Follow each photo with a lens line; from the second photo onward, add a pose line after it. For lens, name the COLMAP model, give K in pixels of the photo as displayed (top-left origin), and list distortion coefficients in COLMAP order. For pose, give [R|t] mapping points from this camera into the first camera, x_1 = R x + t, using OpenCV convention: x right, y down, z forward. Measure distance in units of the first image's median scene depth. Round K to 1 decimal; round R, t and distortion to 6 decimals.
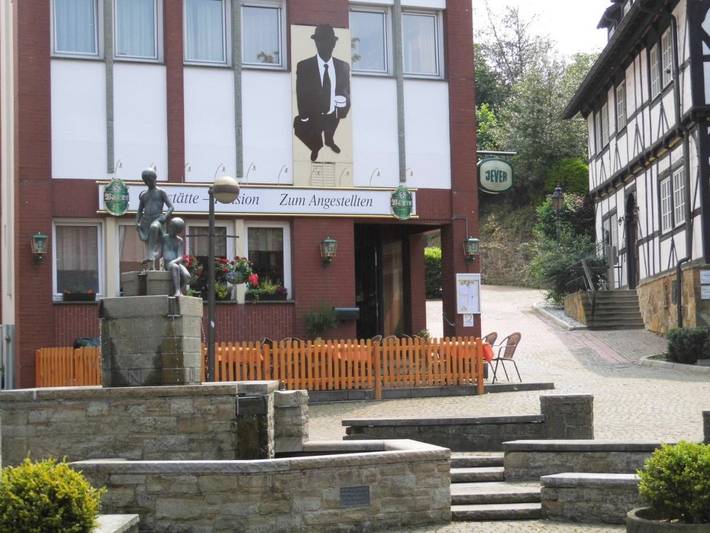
lens RADIAL K [[1477.2, 0, 355.0], [0, 1477.2, 266.5], [0, 0, 1]] dist [-0.022503, -0.349680]
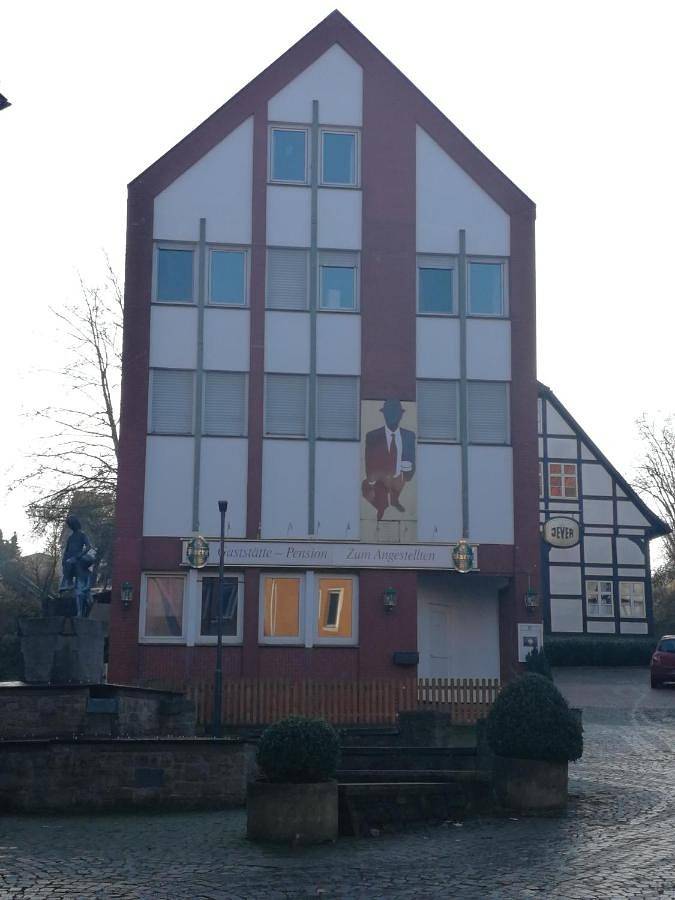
lens RADIAL K [[1456.6, 0, 337.5], [0, 1456.6, 450.0], [0, 0, 1]] dist [0.390704, -2.352898]
pose [[0.966553, -0.025553, -0.255189, 0.223588], [-0.008639, 0.991215, -0.131976, 0.022811], [0.256320, 0.129766, 0.957842, -0.076505]]
